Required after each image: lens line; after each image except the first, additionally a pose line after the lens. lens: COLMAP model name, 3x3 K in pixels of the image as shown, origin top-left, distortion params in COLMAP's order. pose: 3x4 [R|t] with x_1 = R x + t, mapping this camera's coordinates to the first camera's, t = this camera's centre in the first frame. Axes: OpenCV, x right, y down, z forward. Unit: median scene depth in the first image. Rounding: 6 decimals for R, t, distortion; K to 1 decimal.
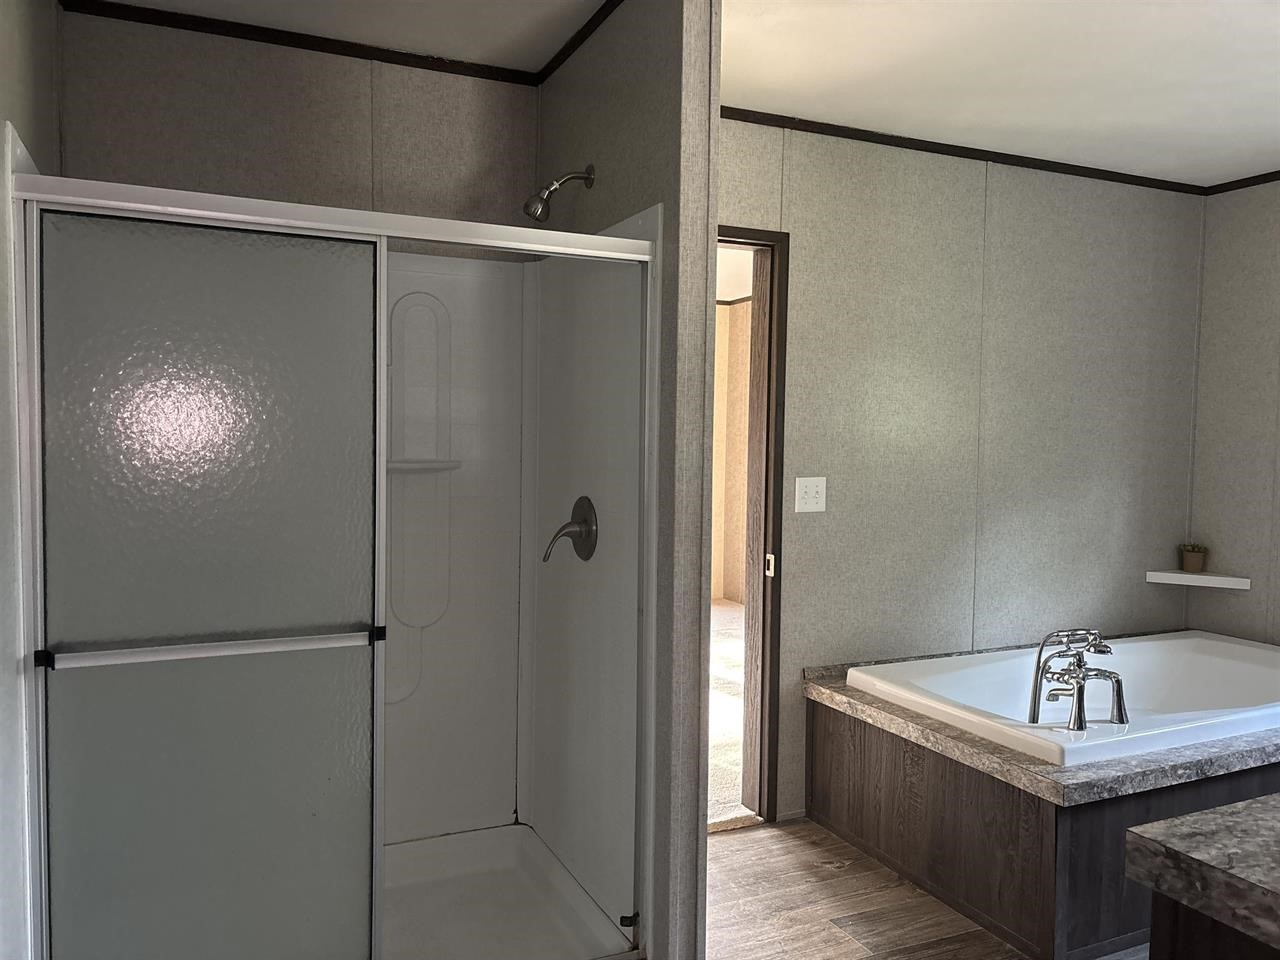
lens RADIAL K [[970.6, 0, 635.2], [0, 970.6, 487.0], [0, 0, 1]] dist [0.050217, -0.055022]
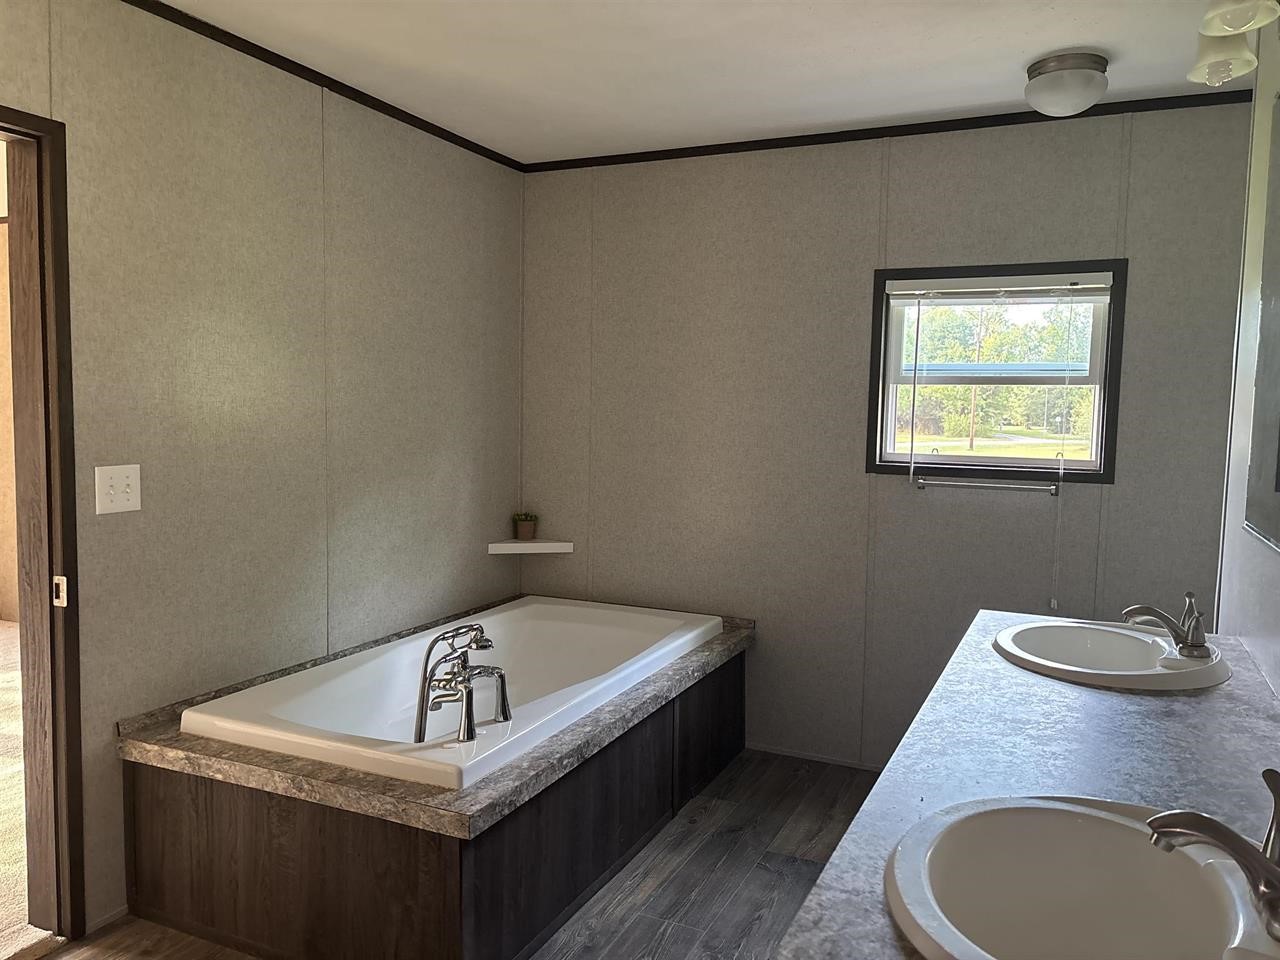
lens RADIAL K [[970.6, 0, 639.8], [0, 970.6, 488.0], [0, 0, 1]] dist [0.050217, -0.055022]
pose [[0.765505, -0.049024, 0.641559, 0.006432], [0.023869, 0.998571, 0.047824, -0.018744], [-0.642987, -0.021296, 0.765581, 0.175358]]
